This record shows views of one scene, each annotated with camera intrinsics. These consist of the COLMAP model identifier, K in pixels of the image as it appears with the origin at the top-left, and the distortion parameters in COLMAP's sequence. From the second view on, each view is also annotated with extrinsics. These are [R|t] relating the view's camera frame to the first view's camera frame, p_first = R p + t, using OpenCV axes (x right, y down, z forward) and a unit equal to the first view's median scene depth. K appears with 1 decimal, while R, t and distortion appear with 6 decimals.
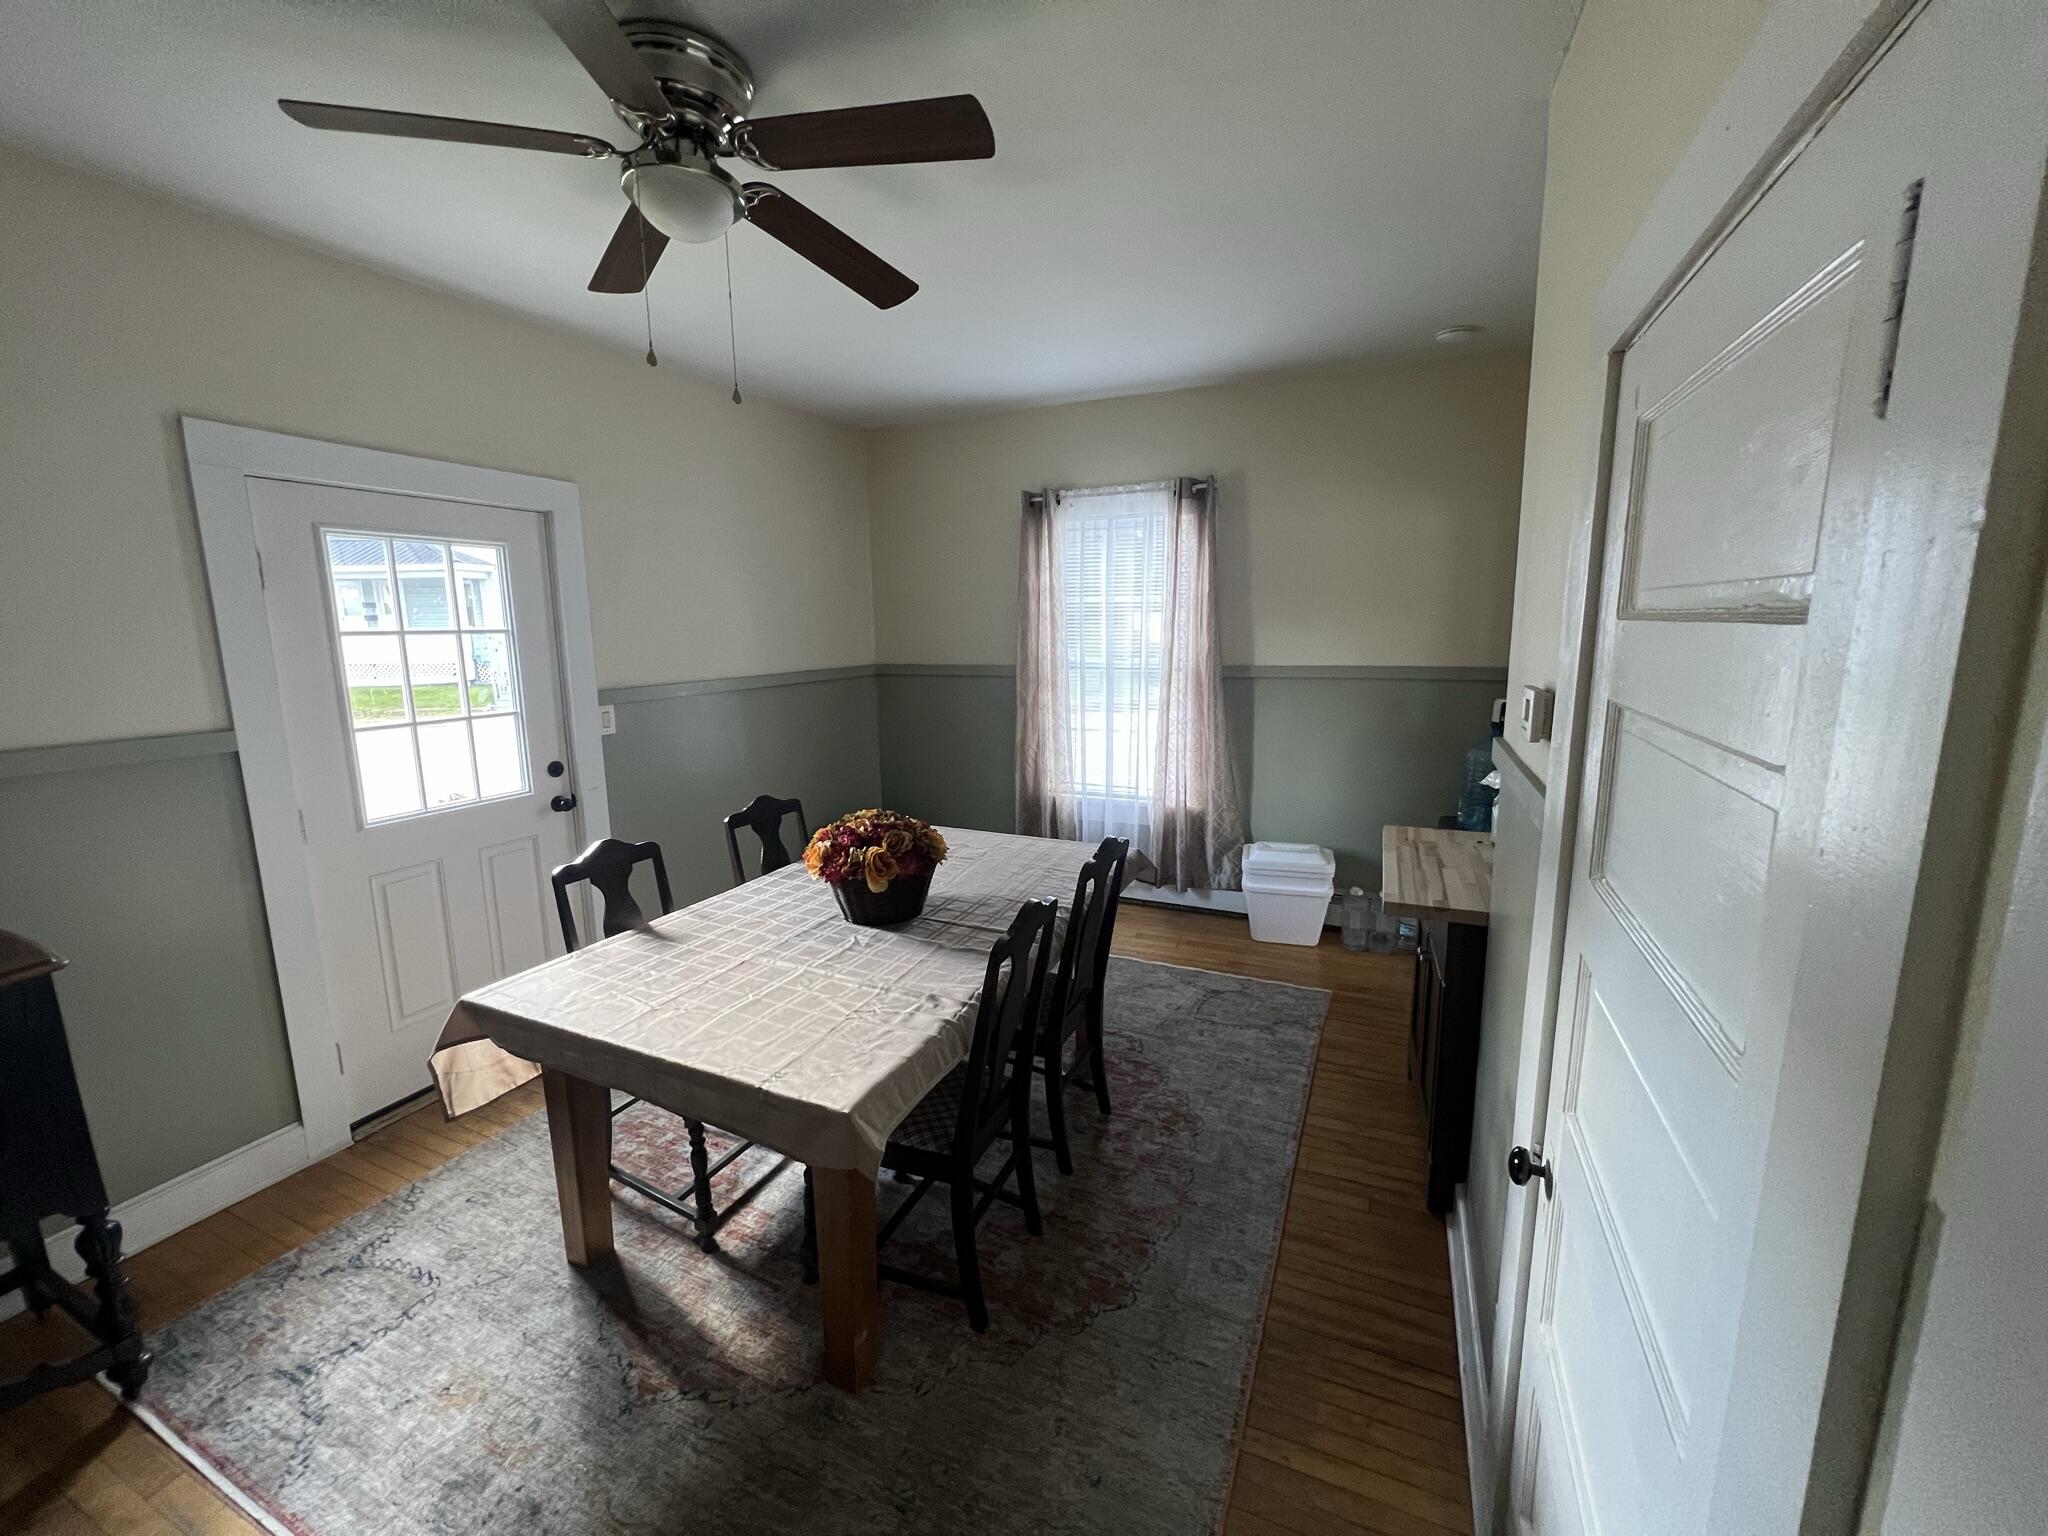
lens RADIAL K [[822.4, 0, 1018.1], [0, 822.4, 766.1], [0, 0, 1]] dist [0.000746, -0.000017]
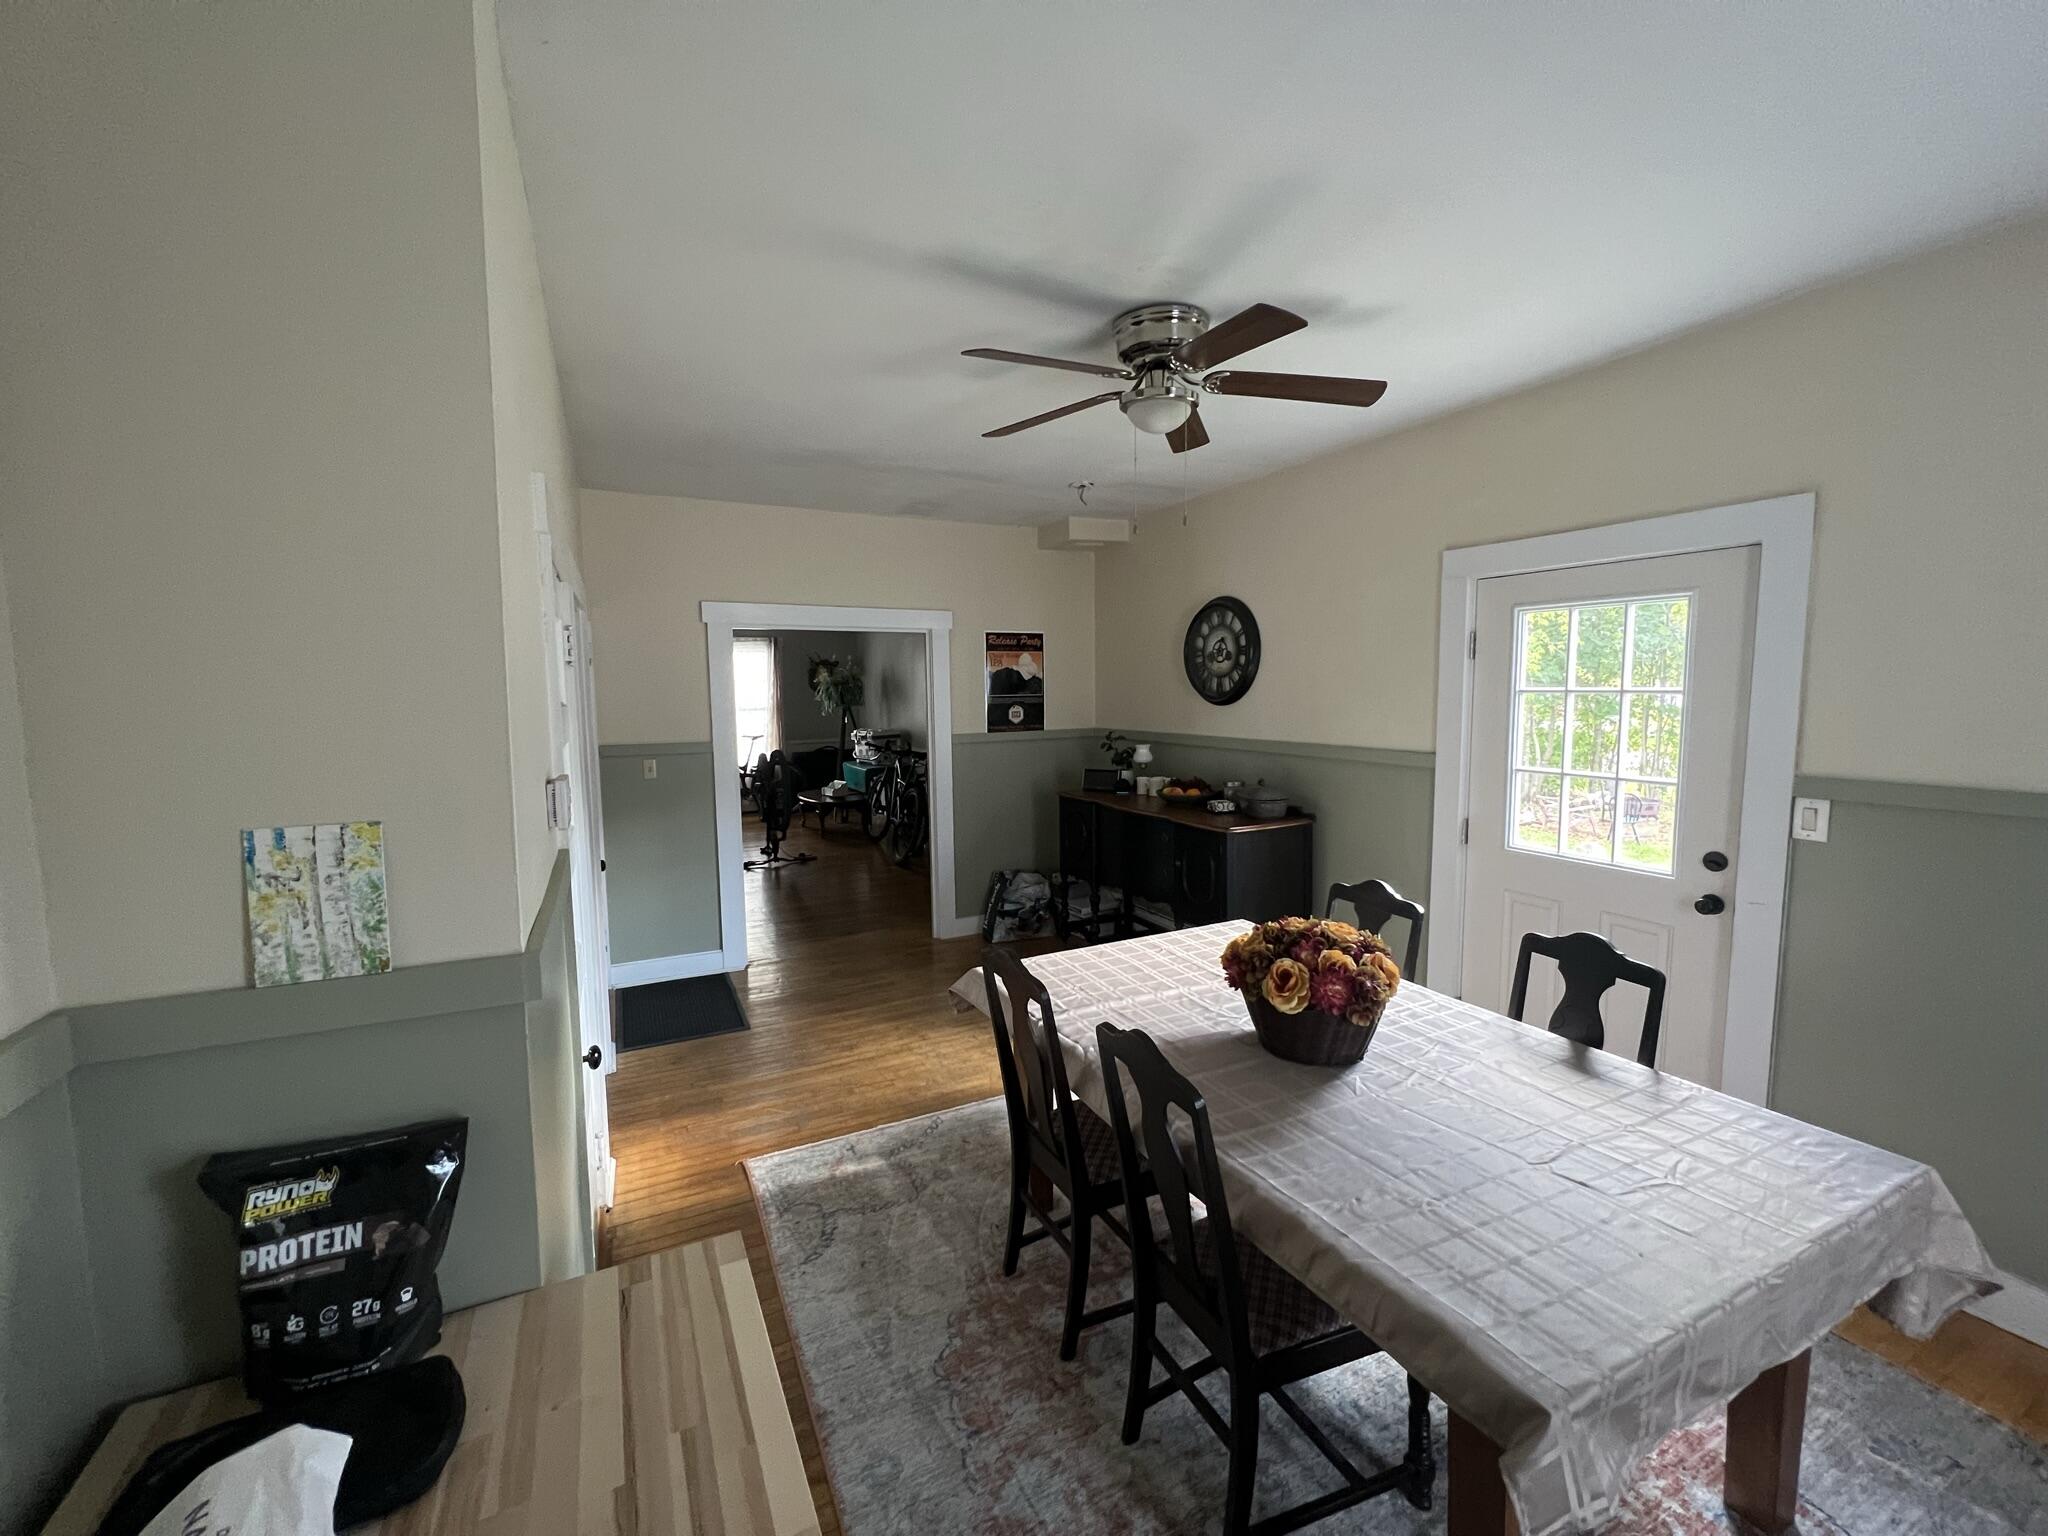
lens RADIAL K [[822.4, 0, 1020.6], [0, 822.4, 762.2], [0, 0, 1]] dist [0.000746, -0.000017]
pose [[-0.634349, 0.093503, -0.767371, 0.543105], [-0.113808, 0.970546, 0.212339, -0.208299], [0.764623, 0.222030, -0.605024, 1.065284]]
